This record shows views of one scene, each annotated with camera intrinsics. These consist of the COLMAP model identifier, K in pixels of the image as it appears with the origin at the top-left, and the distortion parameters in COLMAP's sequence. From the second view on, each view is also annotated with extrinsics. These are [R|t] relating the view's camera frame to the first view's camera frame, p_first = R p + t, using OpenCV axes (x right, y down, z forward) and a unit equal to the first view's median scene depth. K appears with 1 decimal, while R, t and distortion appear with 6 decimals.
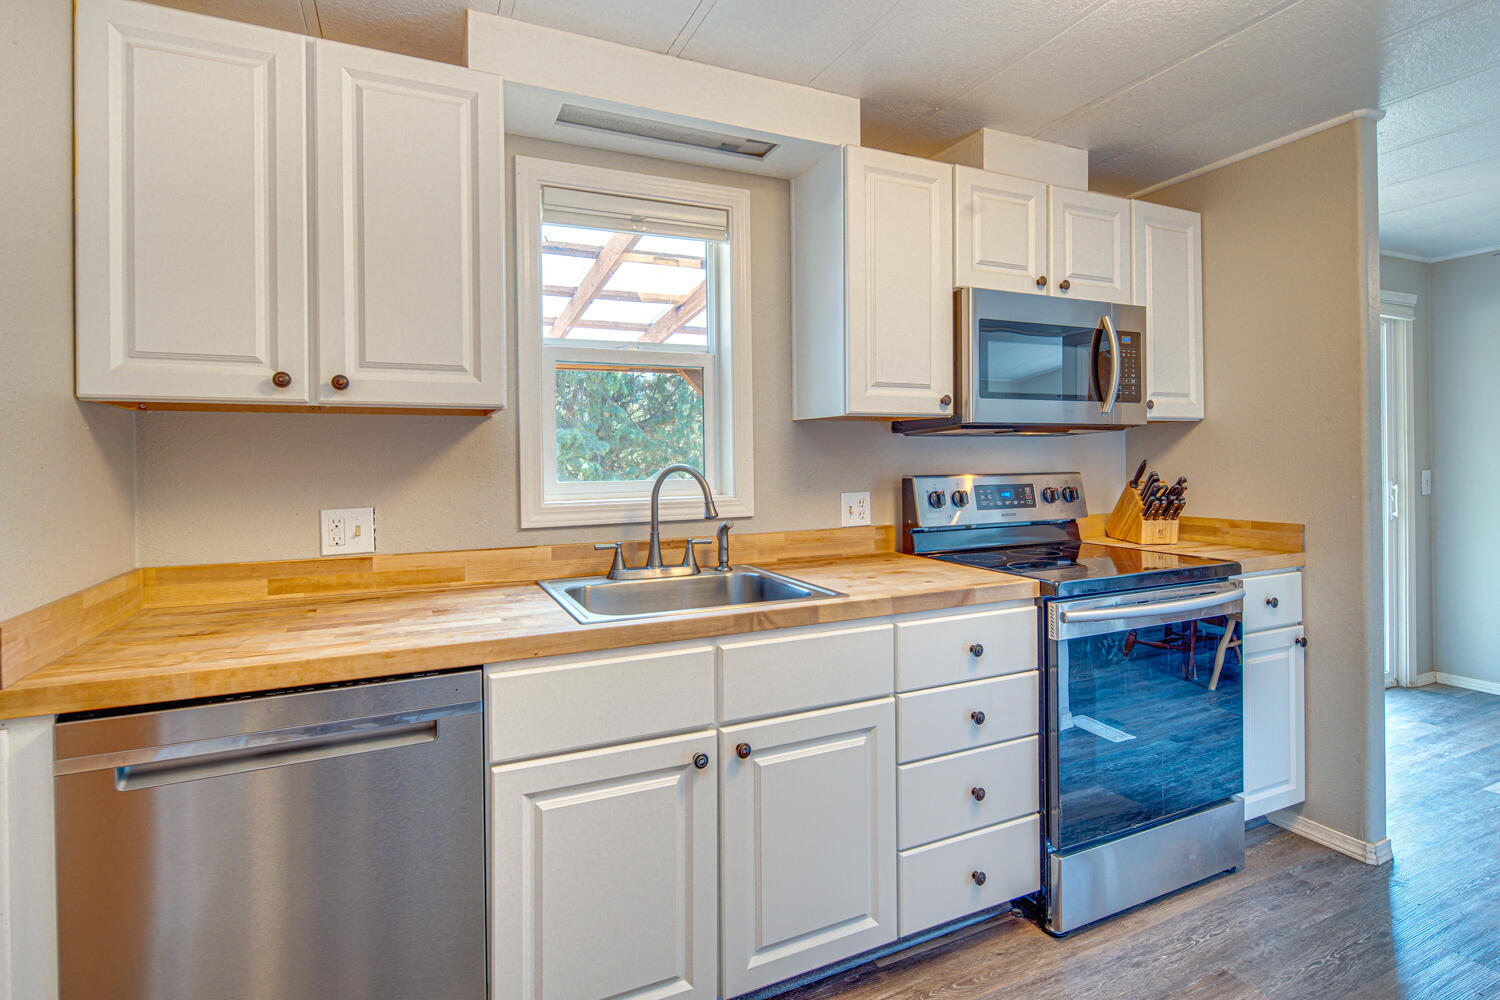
lens RADIAL K [[713.7, 0, 734.7], [0, 713.7, 449.9], [0, 0, 1]] dist [-0.002296, -0.002149]
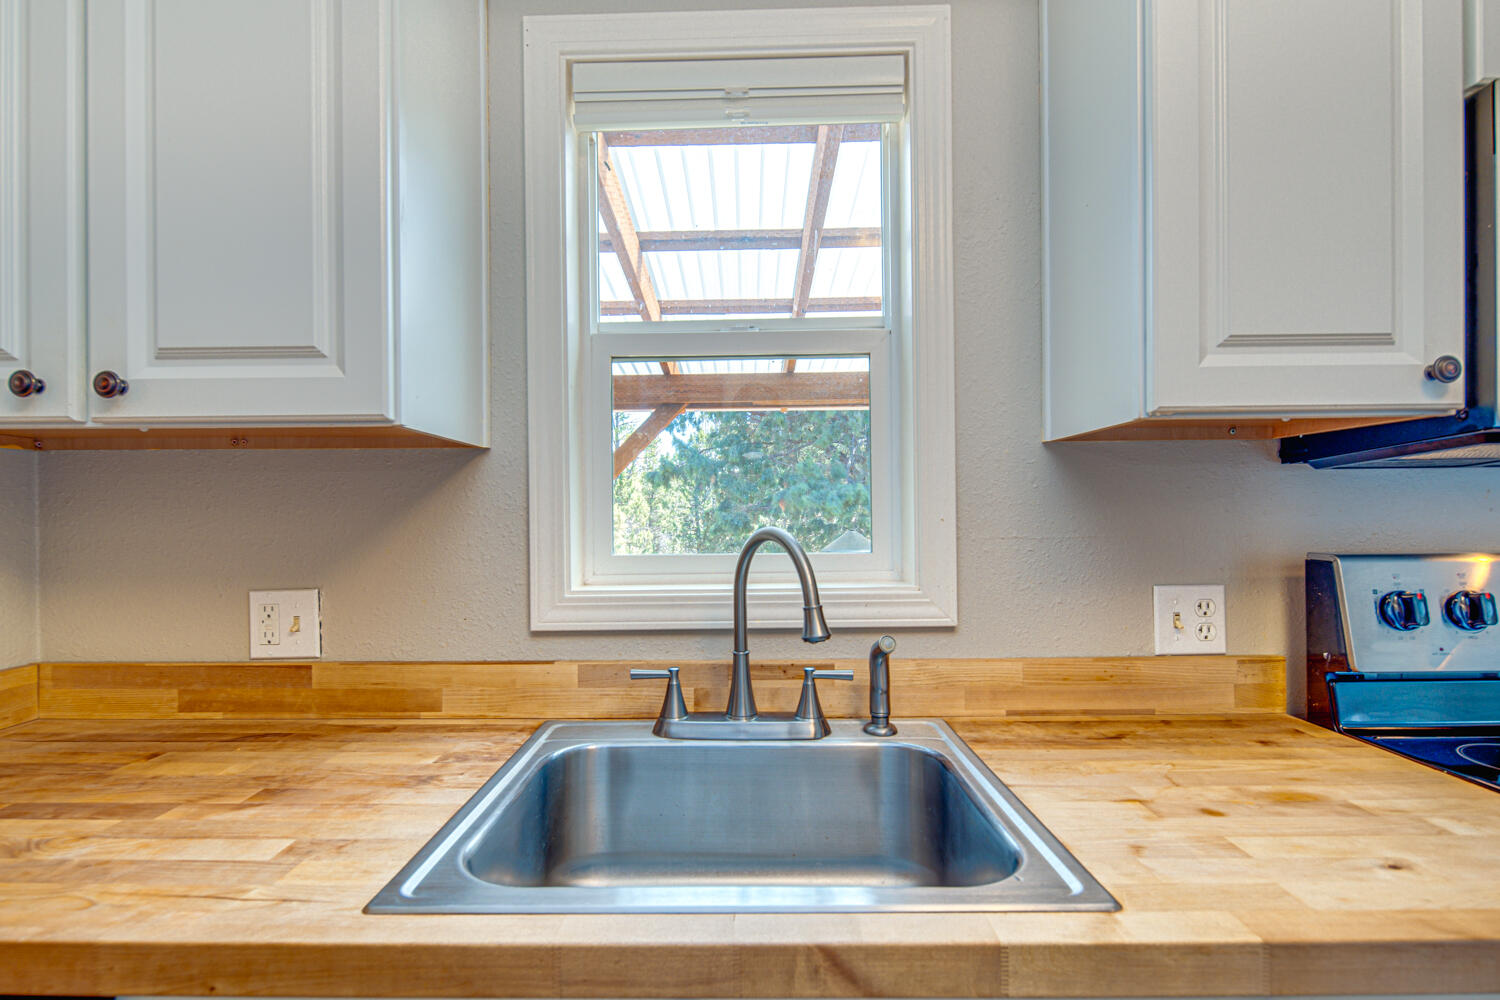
lens RADIAL K [[713.7, 0, 748.2], [0, 713.7, 514.0], [0, 0, 1]] dist [-0.002296, -0.002149]
pose [[0.907844, 0.000376, -0.419307, 0.110098], [0.004449, 0.999935, 0.010529, 0.004491], [0.419283, -0.011424, 0.907784, 0.472980]]
